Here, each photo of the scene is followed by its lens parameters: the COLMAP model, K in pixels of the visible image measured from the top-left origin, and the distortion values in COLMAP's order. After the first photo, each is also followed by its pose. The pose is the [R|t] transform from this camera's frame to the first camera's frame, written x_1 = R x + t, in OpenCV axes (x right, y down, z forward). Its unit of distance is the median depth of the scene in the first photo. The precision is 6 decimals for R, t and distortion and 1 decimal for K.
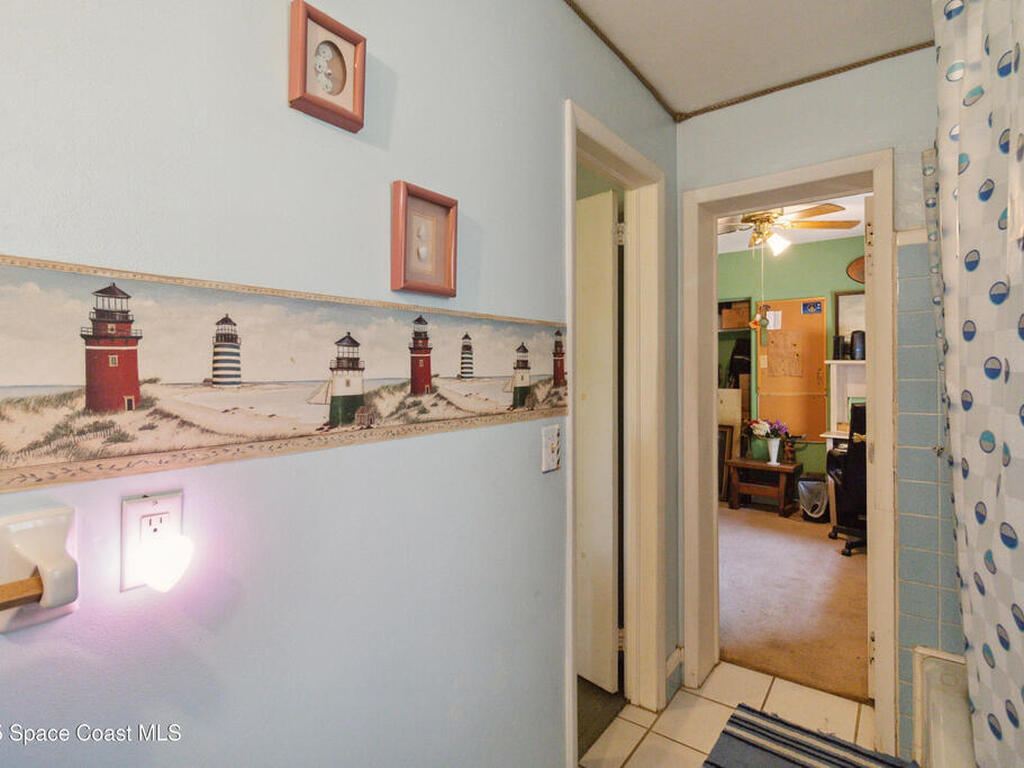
lens RADIAL K [[541.0, 0, 511.5], [0, 541.0, 376.8], [0, 0, 1]] dist [0.002603, -0.000075]
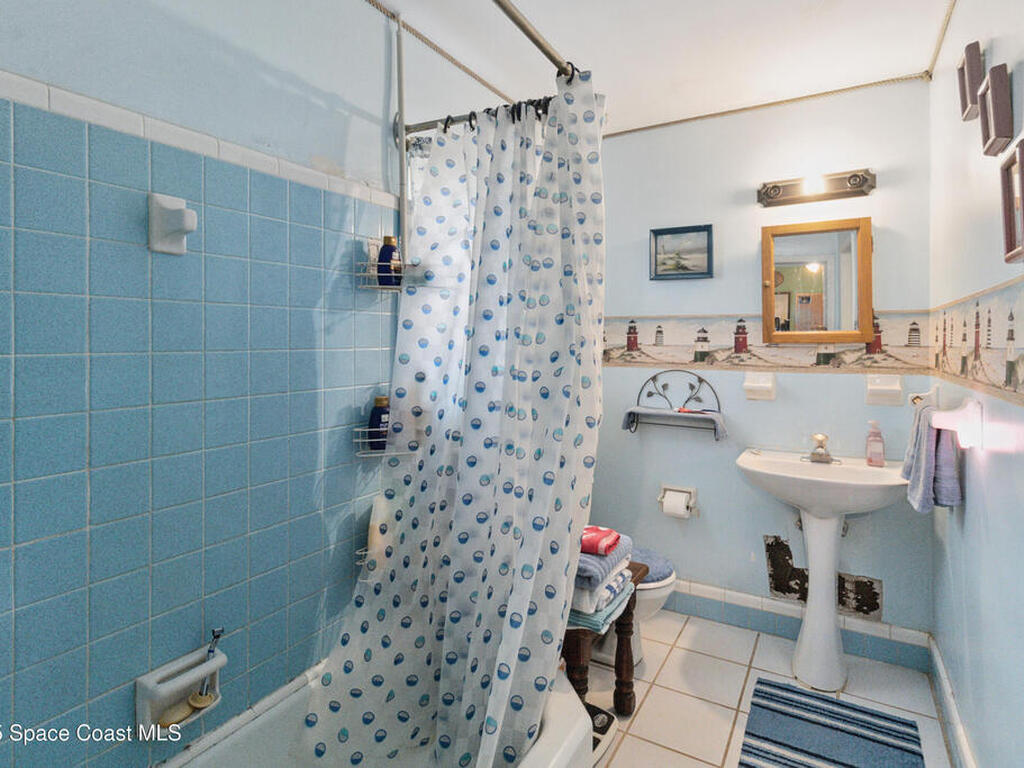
lens RADIAL K [[541.0, 0, 514.7], [0, 541.0, 380.4], [0, 0, 1]] dist [0.002603, -0.000075]
pose [[-0.994149, 0.006031, -0.107847, 1.040676], [-0.001815, 0.997366, 0.072511, -0.013791], [0.108000, 0.072282, -0.991520, 3.876717]]
